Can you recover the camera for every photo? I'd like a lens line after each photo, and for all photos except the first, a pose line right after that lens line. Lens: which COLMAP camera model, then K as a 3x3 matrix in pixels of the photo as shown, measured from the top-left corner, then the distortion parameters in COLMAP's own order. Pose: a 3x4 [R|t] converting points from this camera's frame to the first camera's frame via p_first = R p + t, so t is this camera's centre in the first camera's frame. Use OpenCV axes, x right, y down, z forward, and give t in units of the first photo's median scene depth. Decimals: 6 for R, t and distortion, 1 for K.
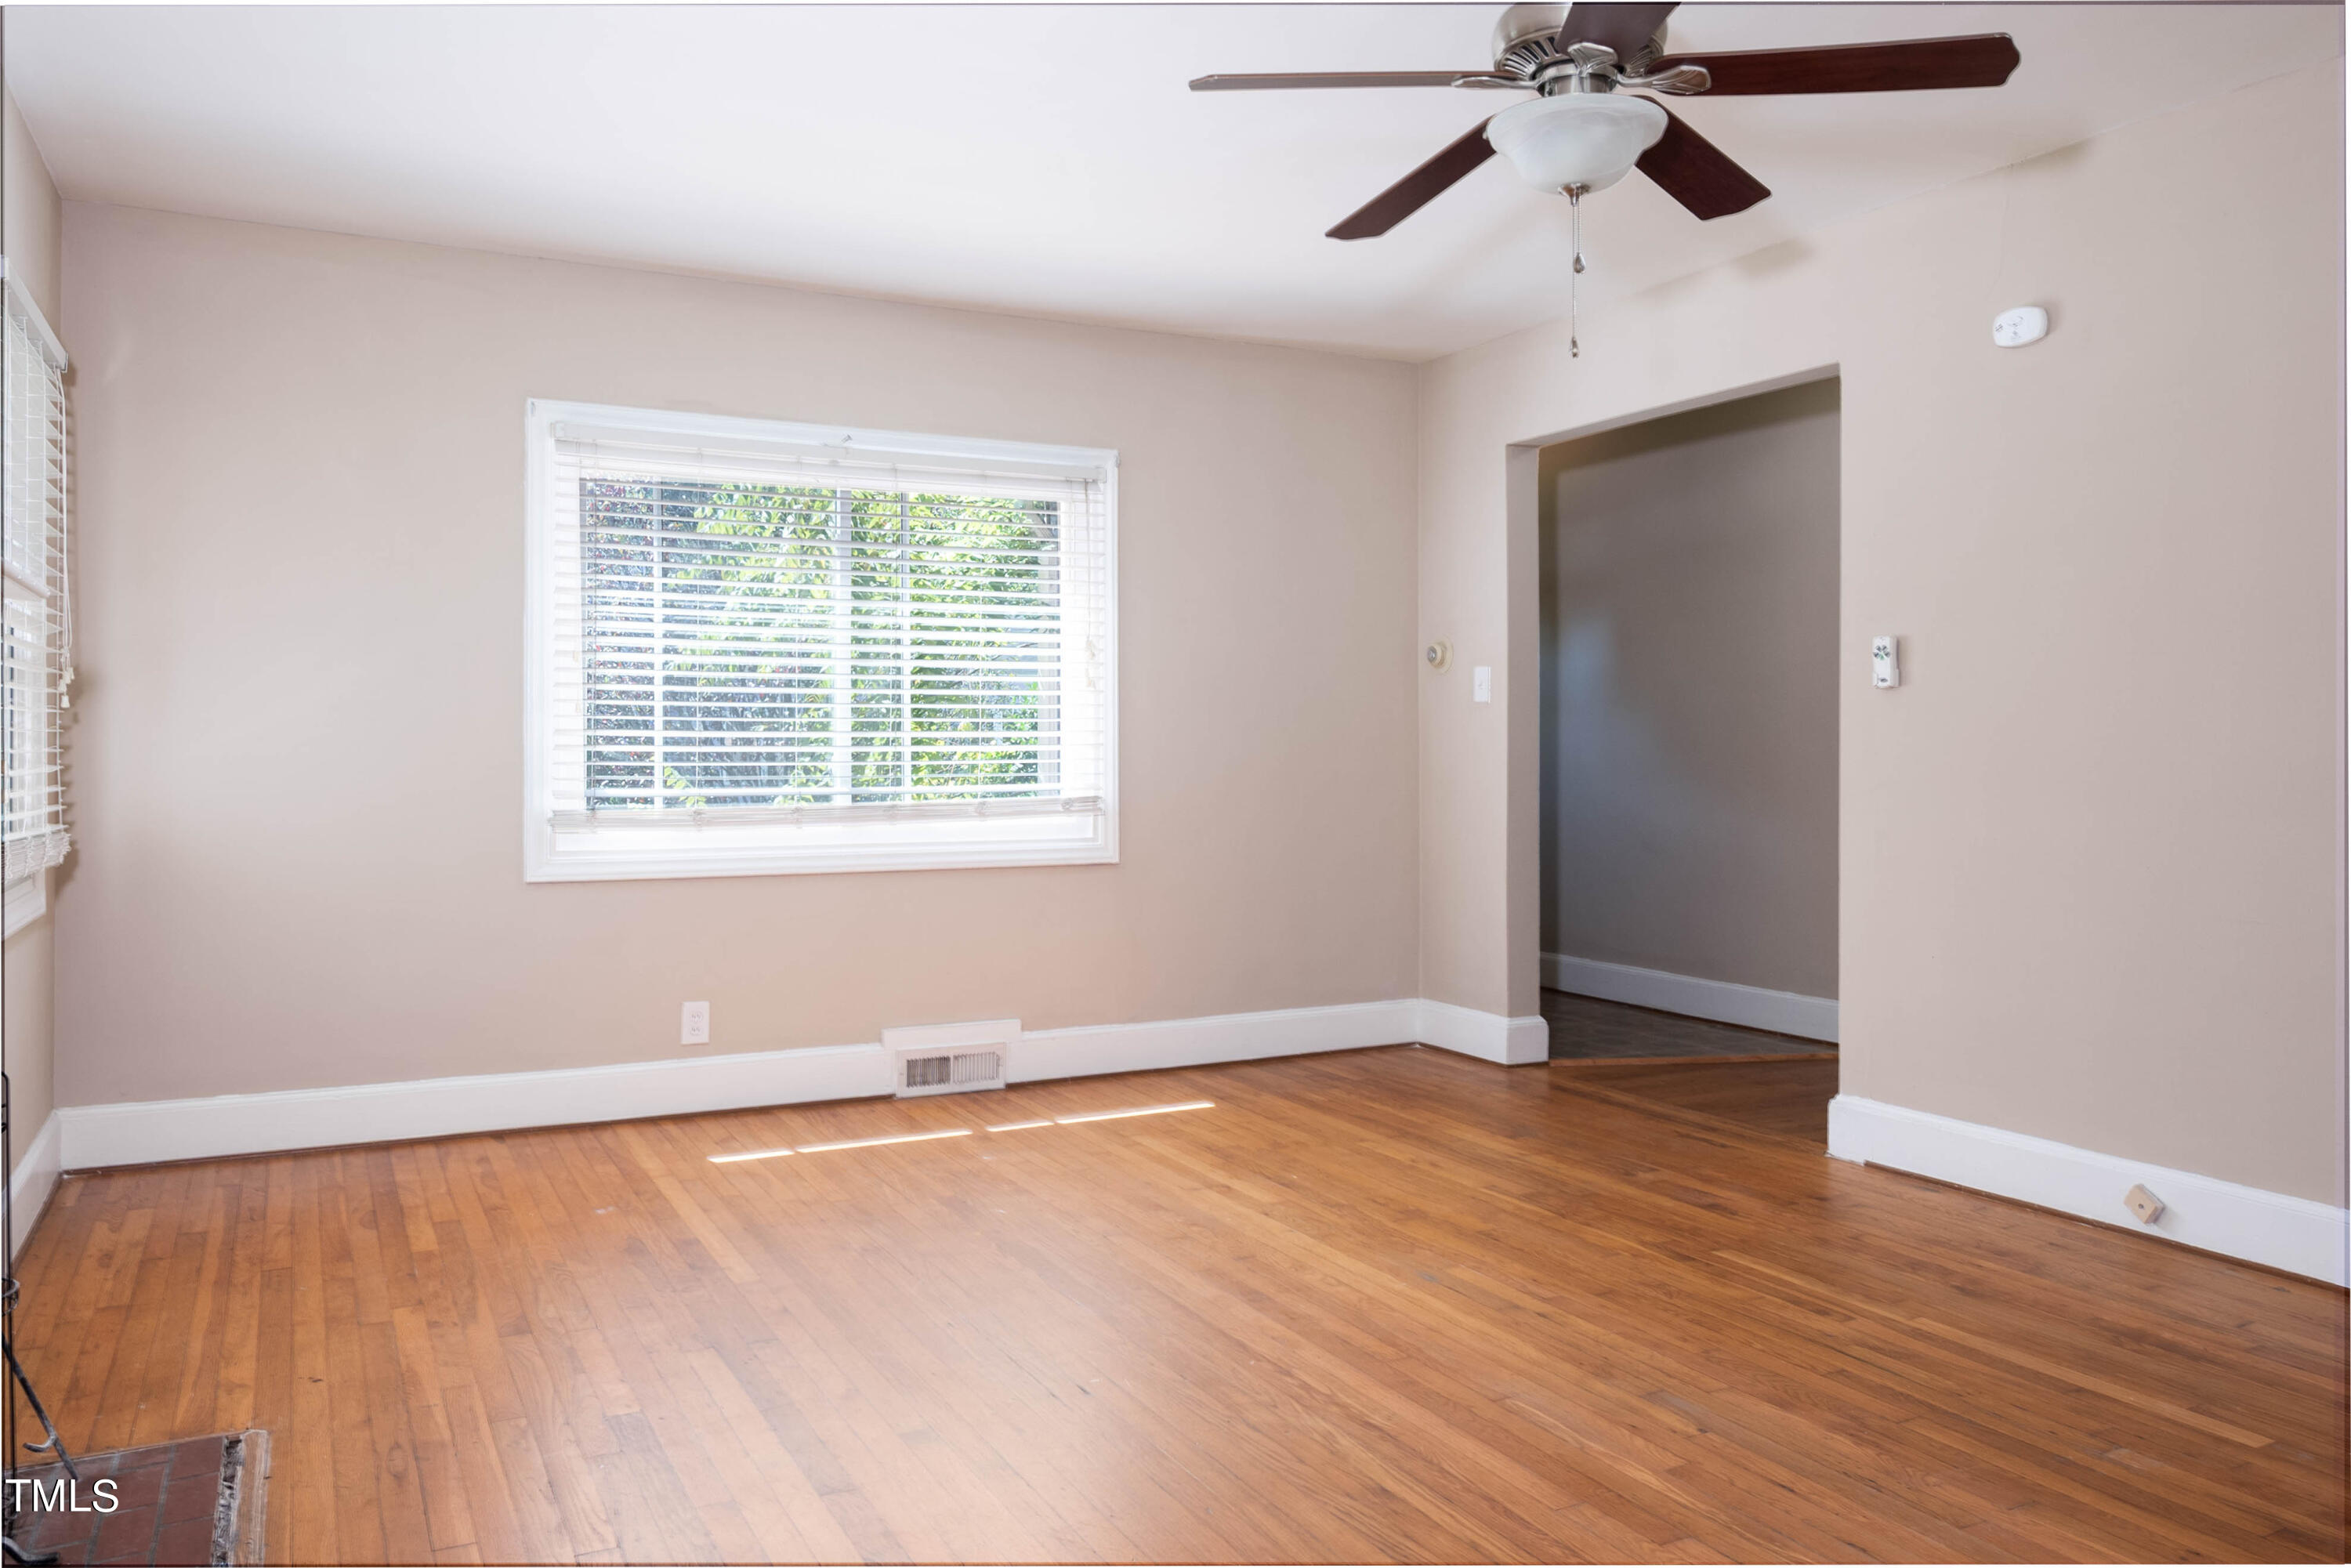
lens RADIAL K [[1685.2, 0, 1164.6], [0, 1685.2, 752.1], [0, 0, 1]] dist [-0.003472, -0.006289]
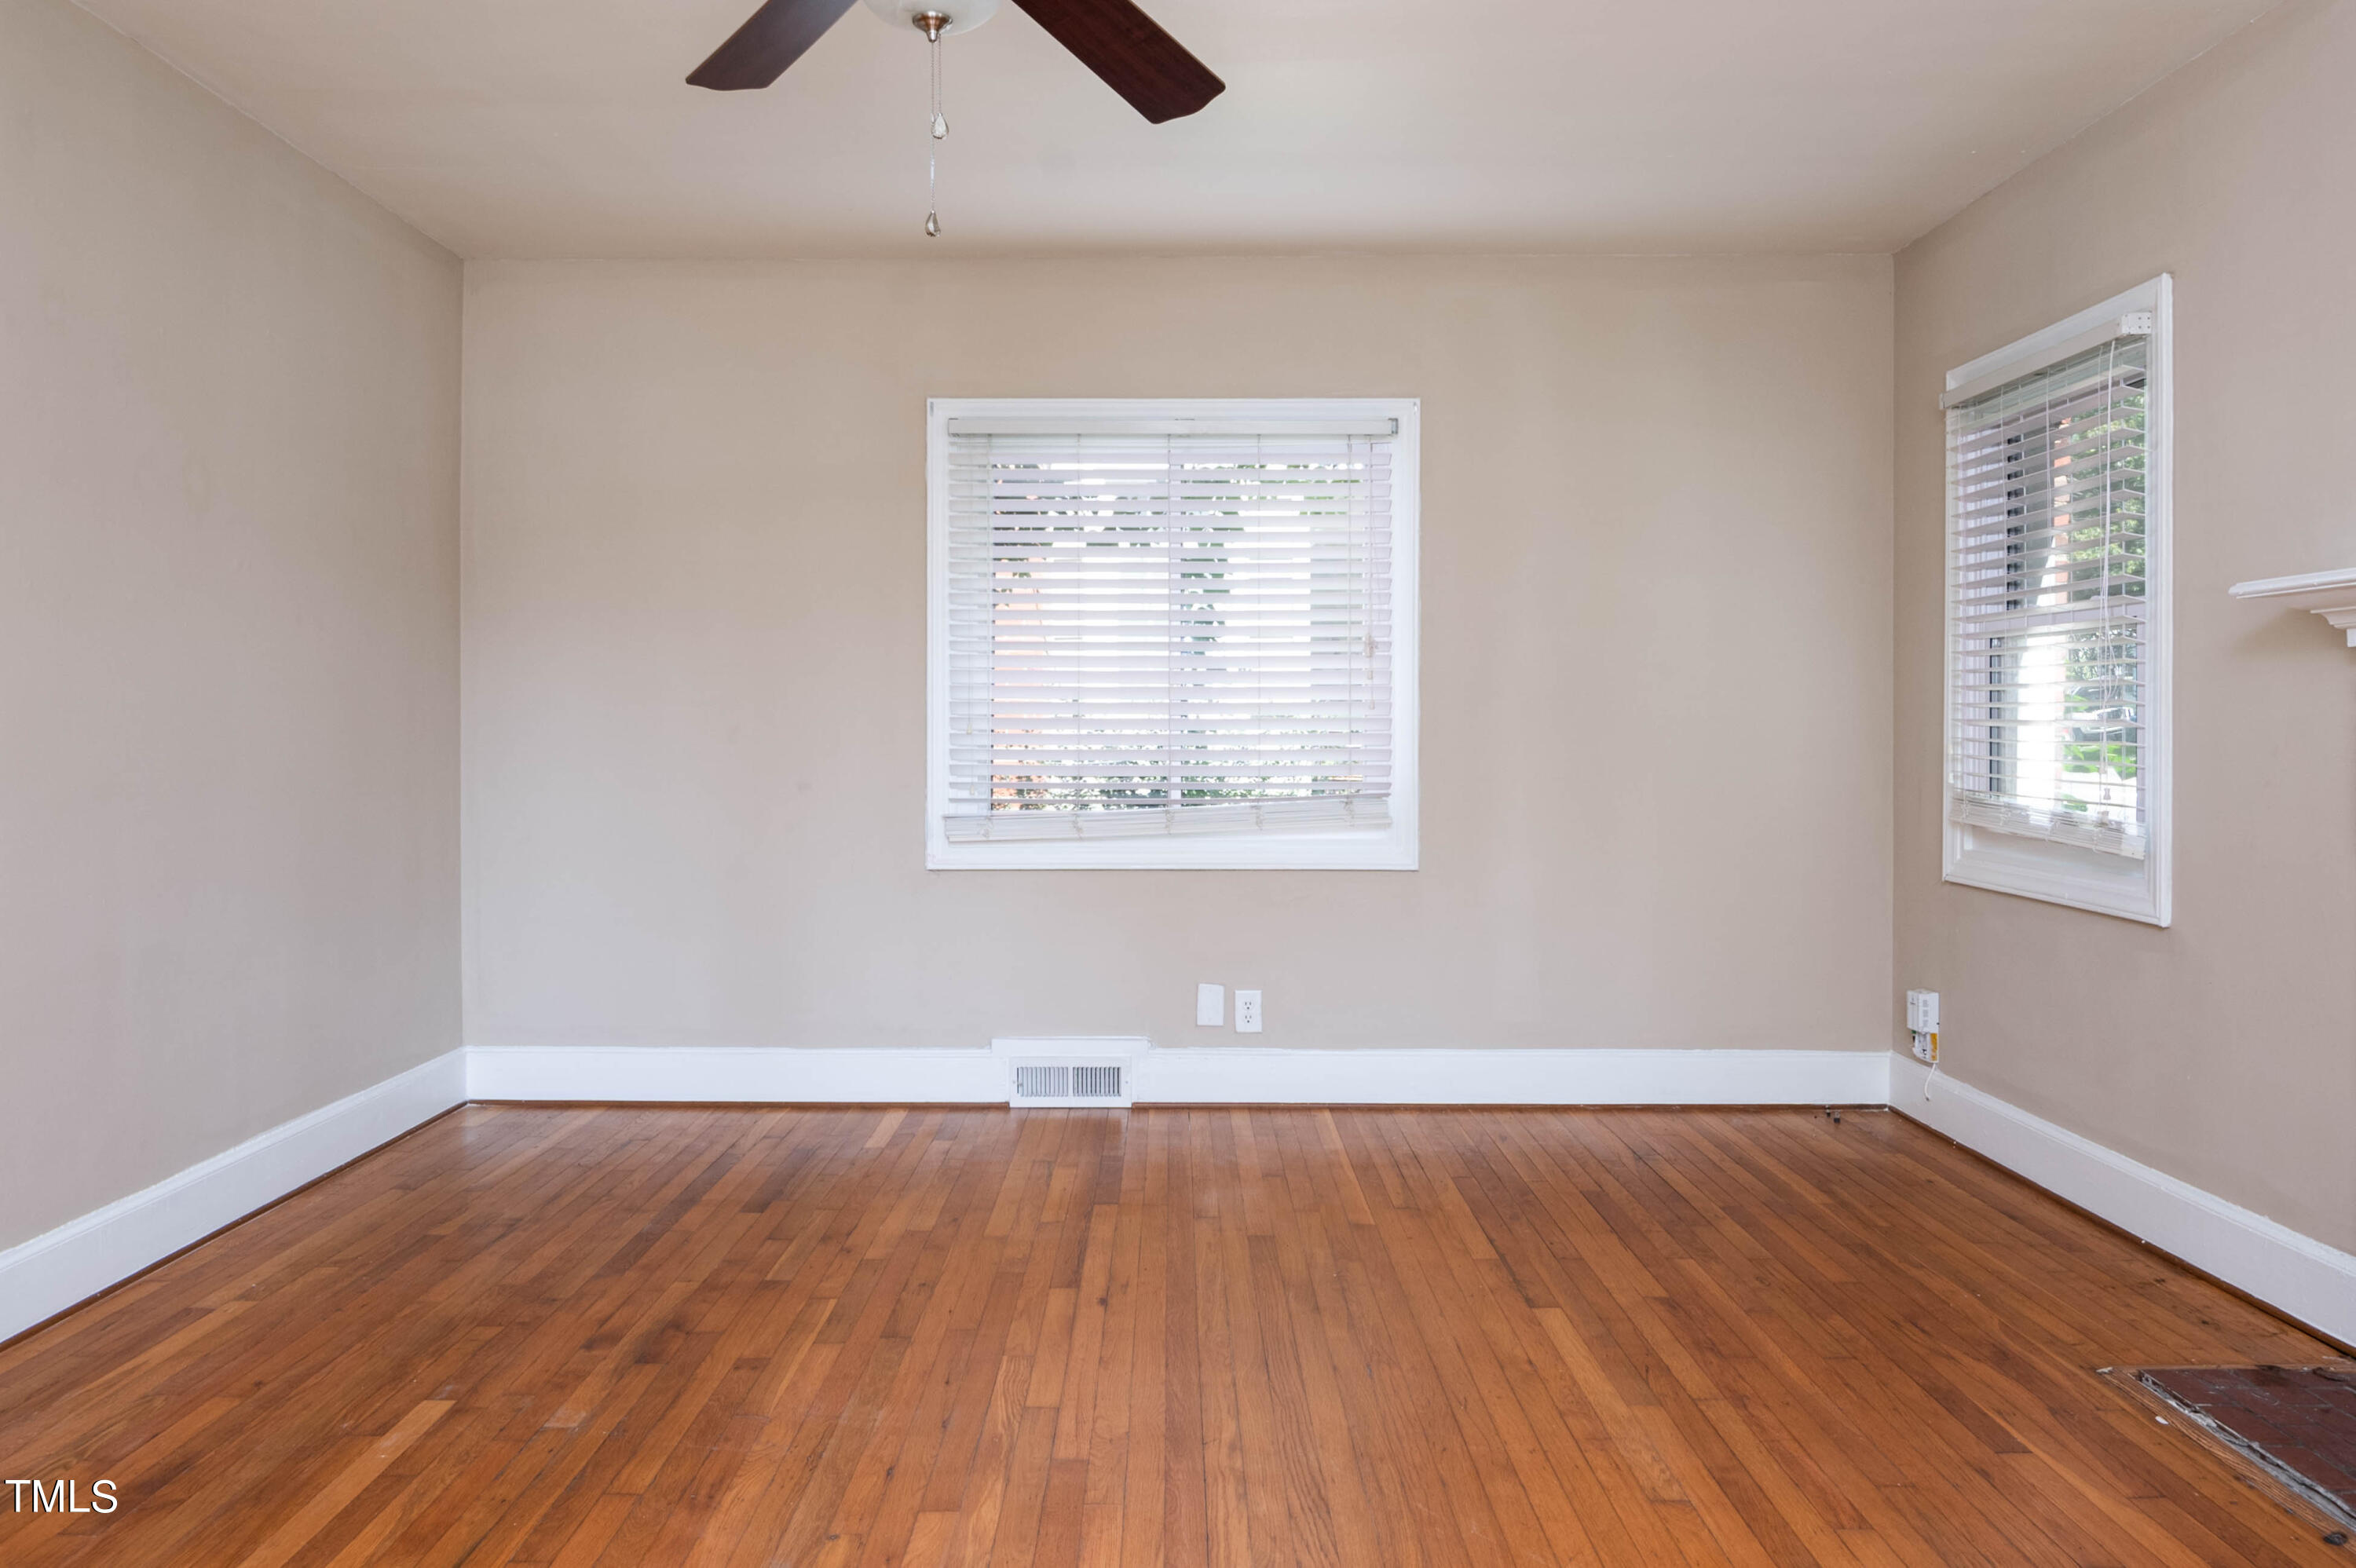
lens RADIAL K [[1726.1, 0, 1179.4], [0, 1726.1, 735.9], [0, 0, 1]] dist [-0.001507, -0.006824]
pose [[-0.890311, -0.002502, 0.455346, -0.148935], [-0.000230, 0.999987, 0.005046, -0.003423], [-0.455353, 0.004388, -0.890300, 1.091477]]
